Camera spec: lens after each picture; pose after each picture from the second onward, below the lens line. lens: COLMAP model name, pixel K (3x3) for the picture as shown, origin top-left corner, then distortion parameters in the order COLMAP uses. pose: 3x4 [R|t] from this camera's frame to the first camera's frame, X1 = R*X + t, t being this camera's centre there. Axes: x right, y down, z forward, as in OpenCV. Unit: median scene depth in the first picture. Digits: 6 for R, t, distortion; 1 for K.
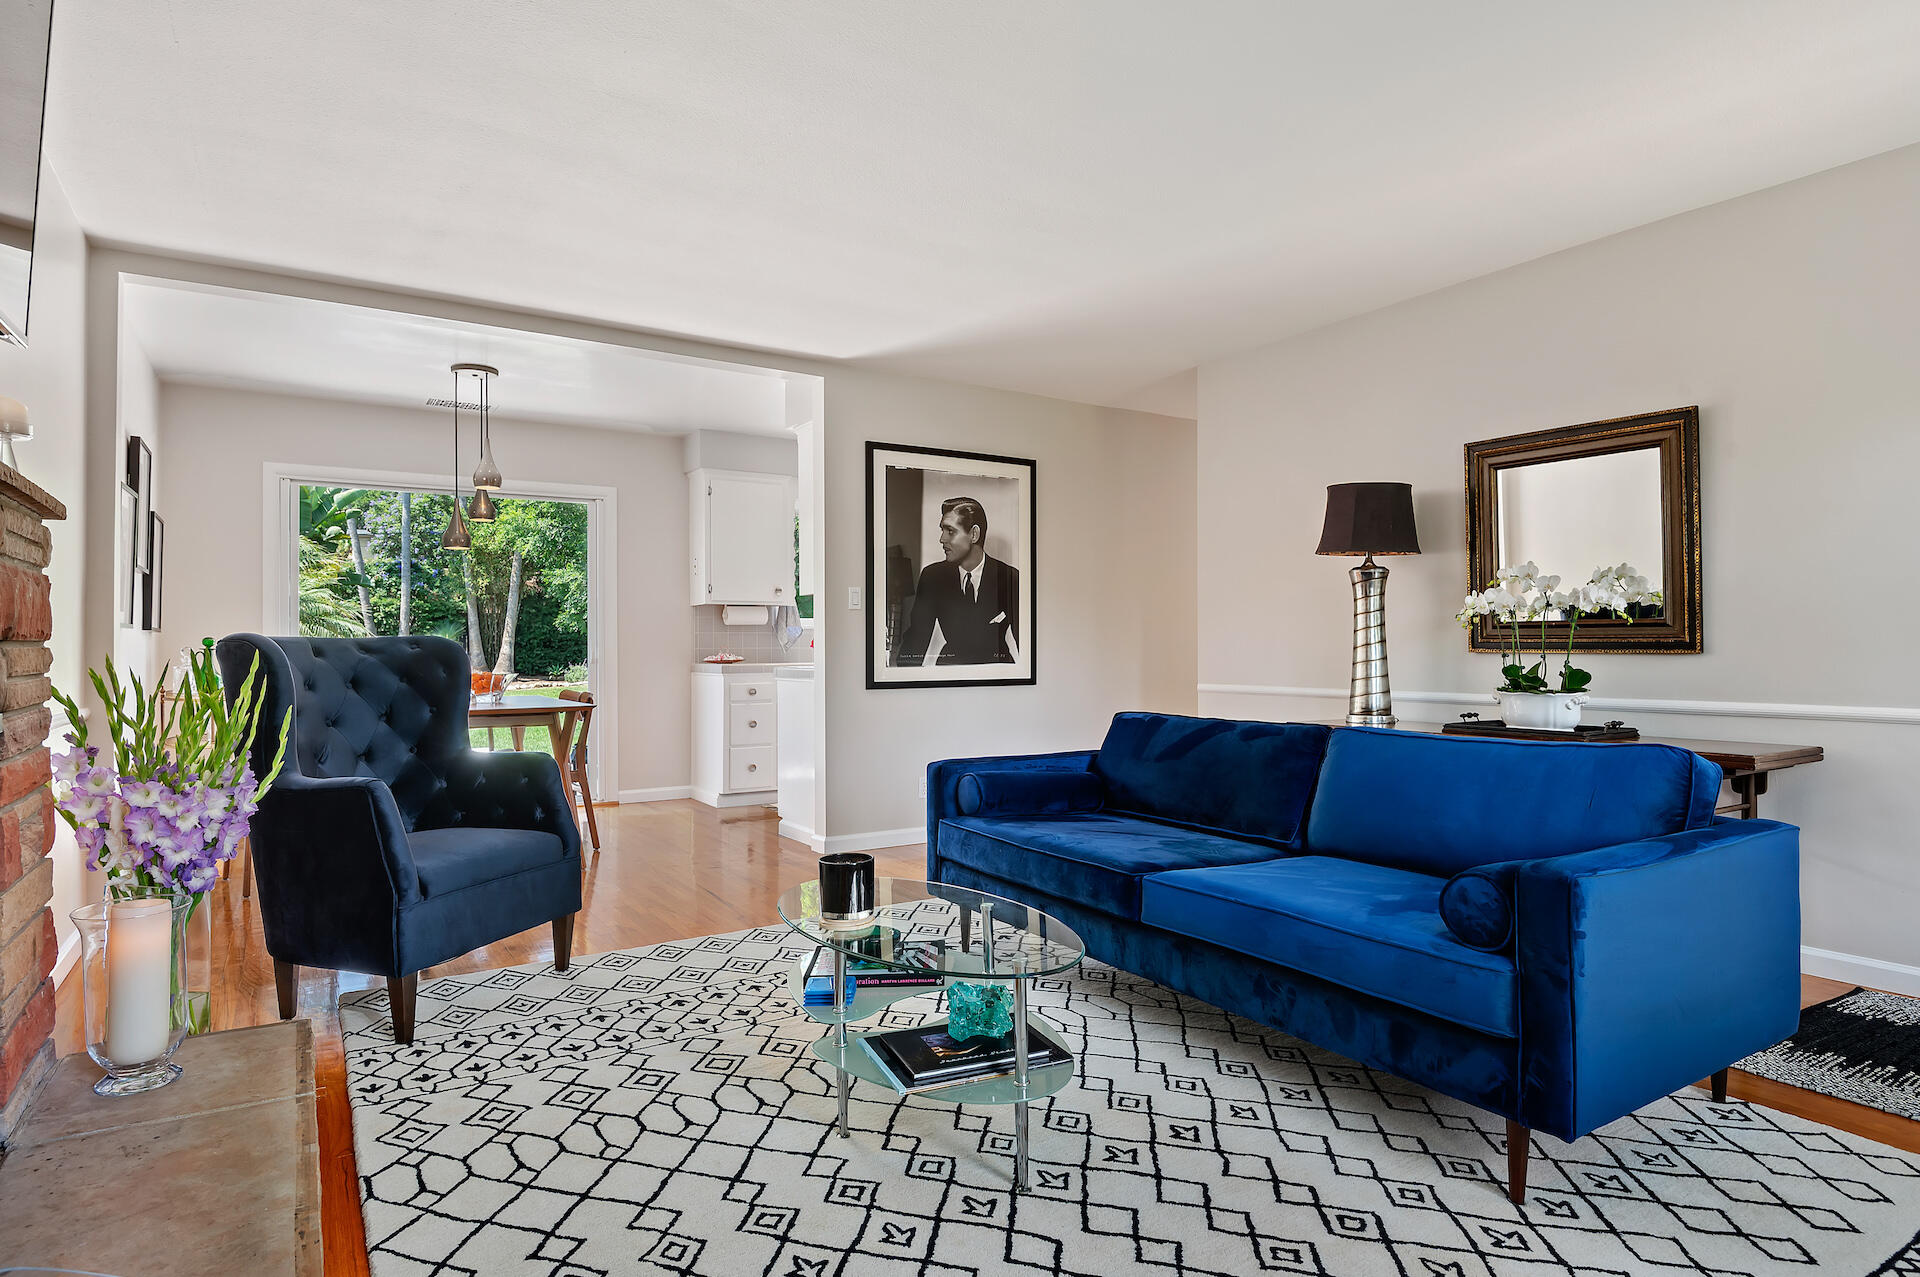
lens RADIAL K [[1045.4, 0, 941.4], [0, 1045.4, 645.4], [0, 0, 1]] dist [0.019551, -0.003356]
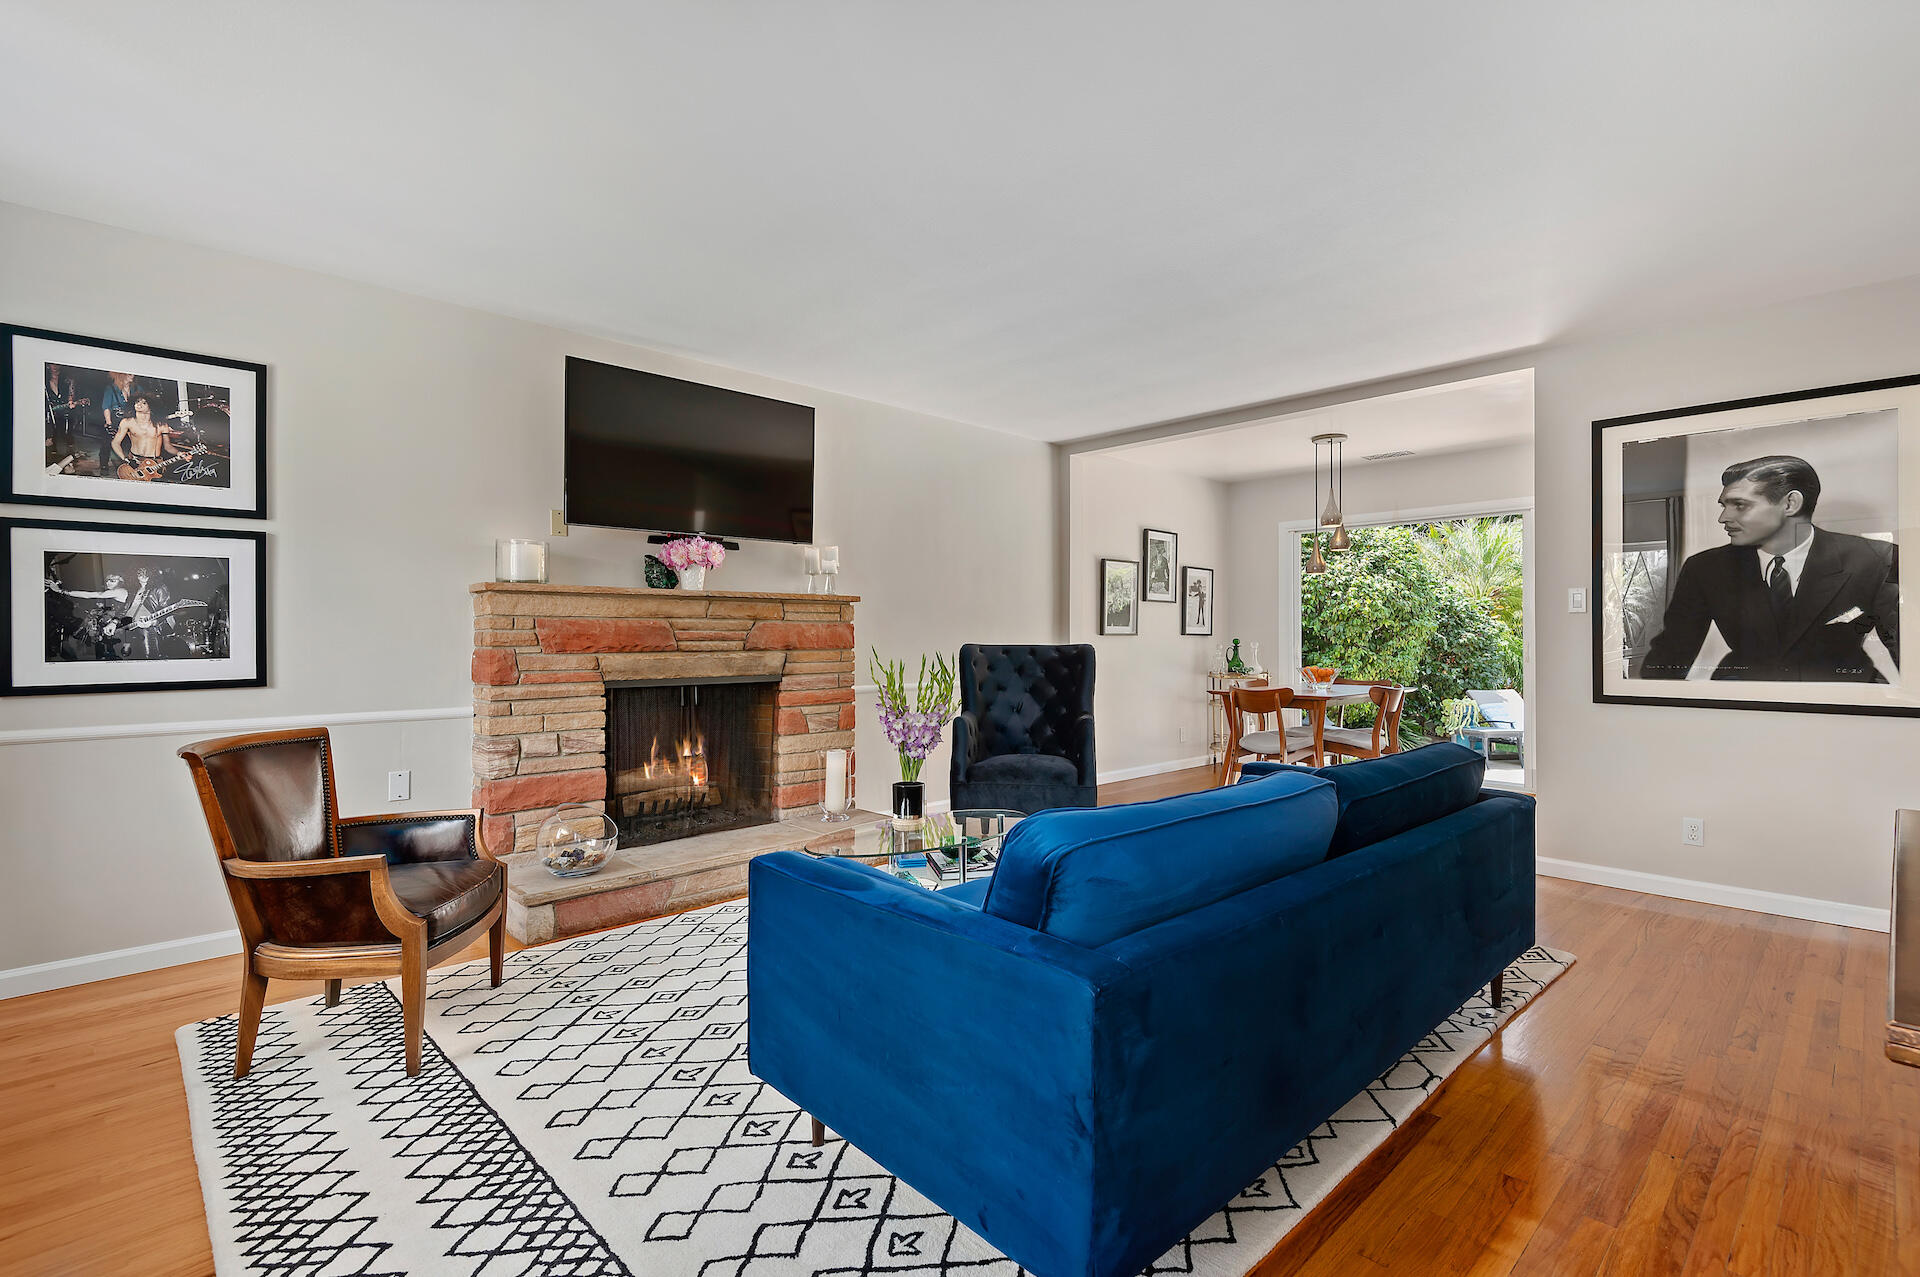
lens RADIAL K [[872.0, 0, 989.9], [0, 872.0, 637.4], [0, 0, 1]] dist [0.010731, -0.000646]
pose [[0.226074, 0.006975, -0.974085, 1.063378], [0.000199, 0.999974, 0.007207, -0.036212], [0.974110, -0.001823, 0.226067, 0.664753]]
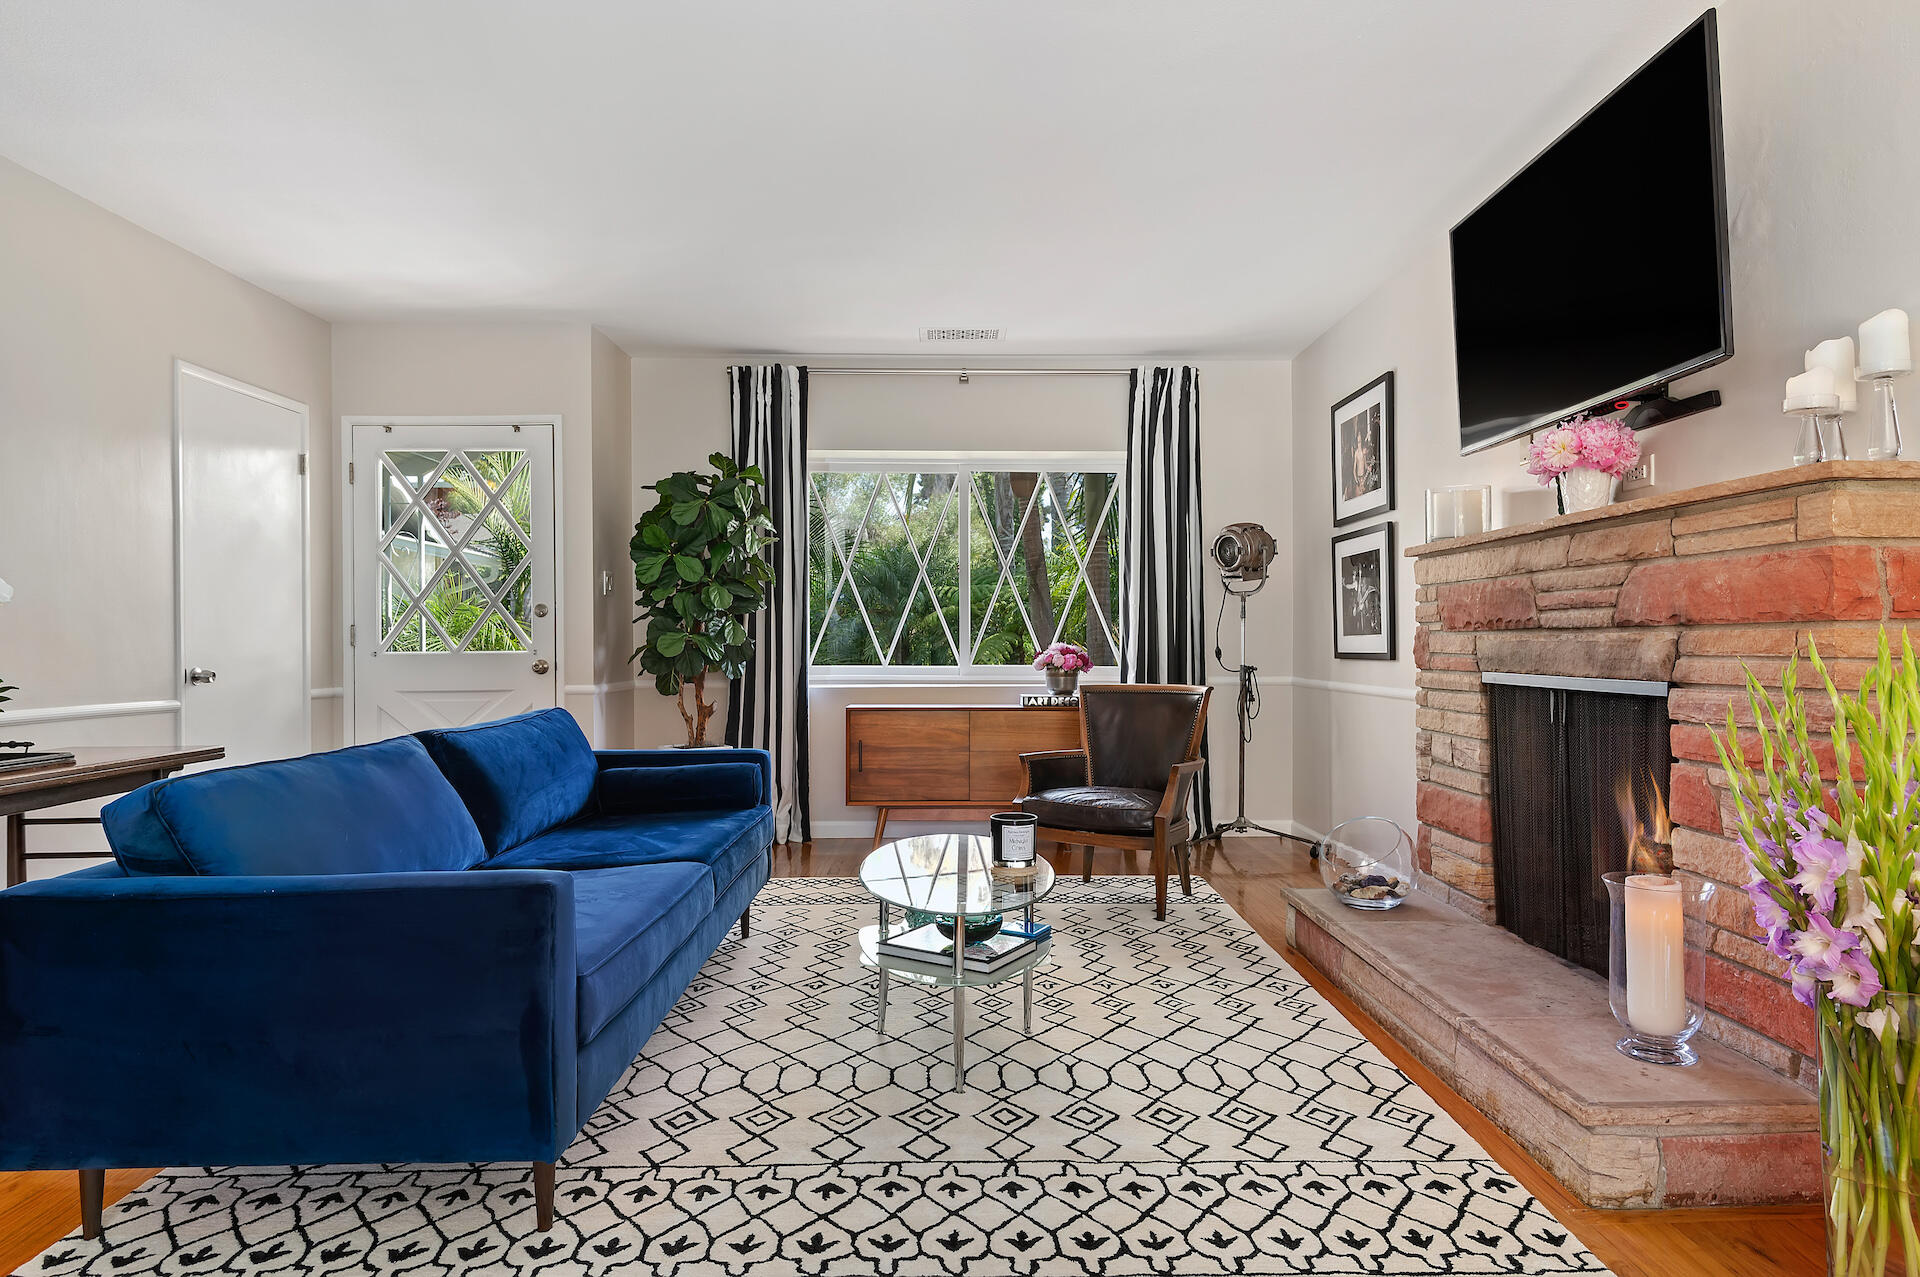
lens RADIAL K [[1132.1, 0, 959.3], [0, 1132.1, 634.4], [0, 0, 1]] dist [0.017348, -0.006094]
pose [[-0.859484, 0.017452, 0.510865, -0.568448], [0.014382, 0.999847, -0.009960, 0.006269], [-0.510960, -0.001213, -0.859603, 1.738240]]
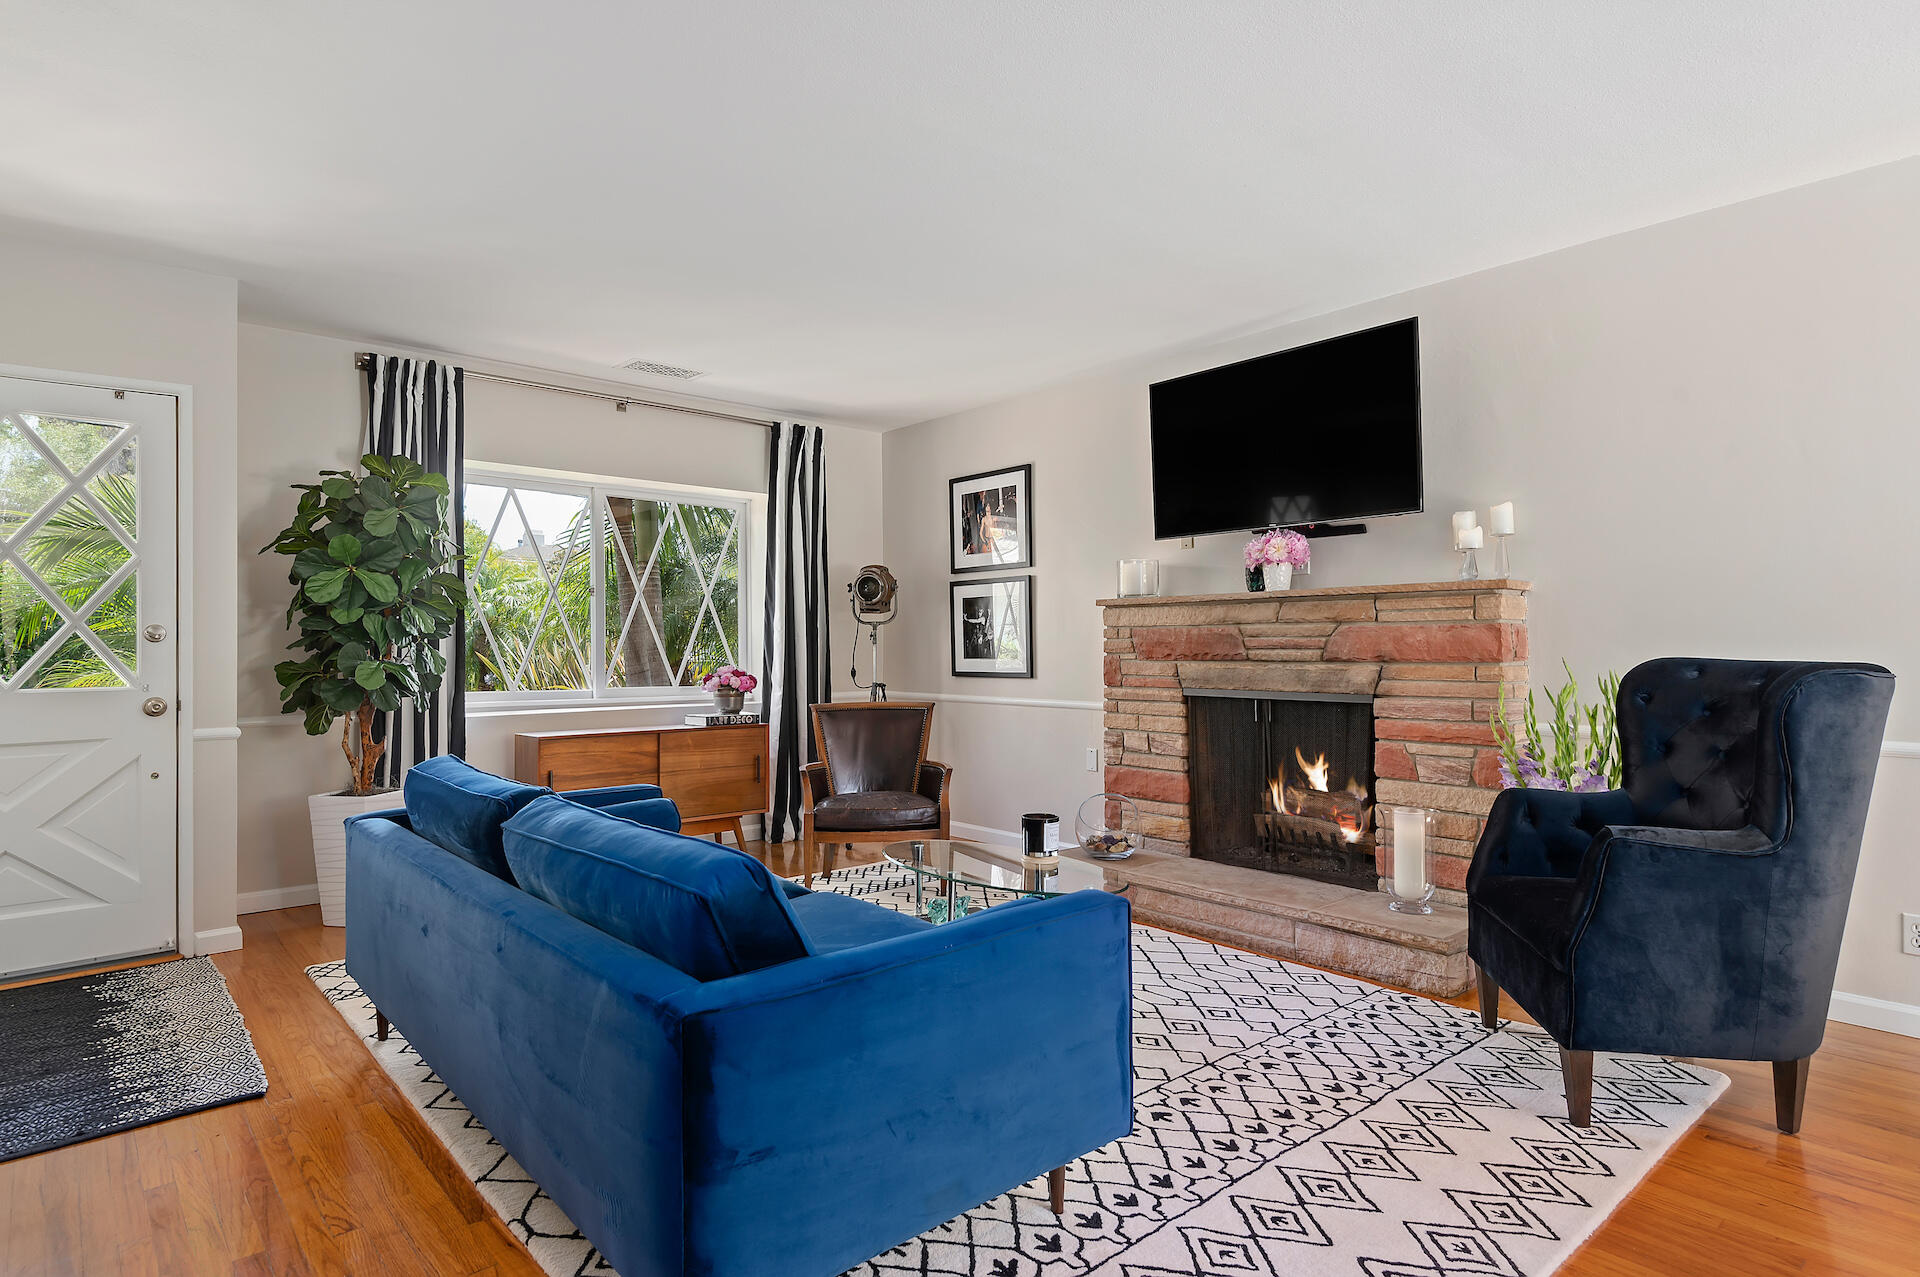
lens RADIAL K [[1045.4, 0, 950.0], [0, 1045.4, 628.1], [0, 0, 1]] dist [0.019551, -0.003356]
pose [[-0.985992, 0.011761, -0.166378, 0.226090], [0.013996, 0.999827, -0.012266, -0.038620], [0.166205, -0.014422, -0.985986, 1.988408]]
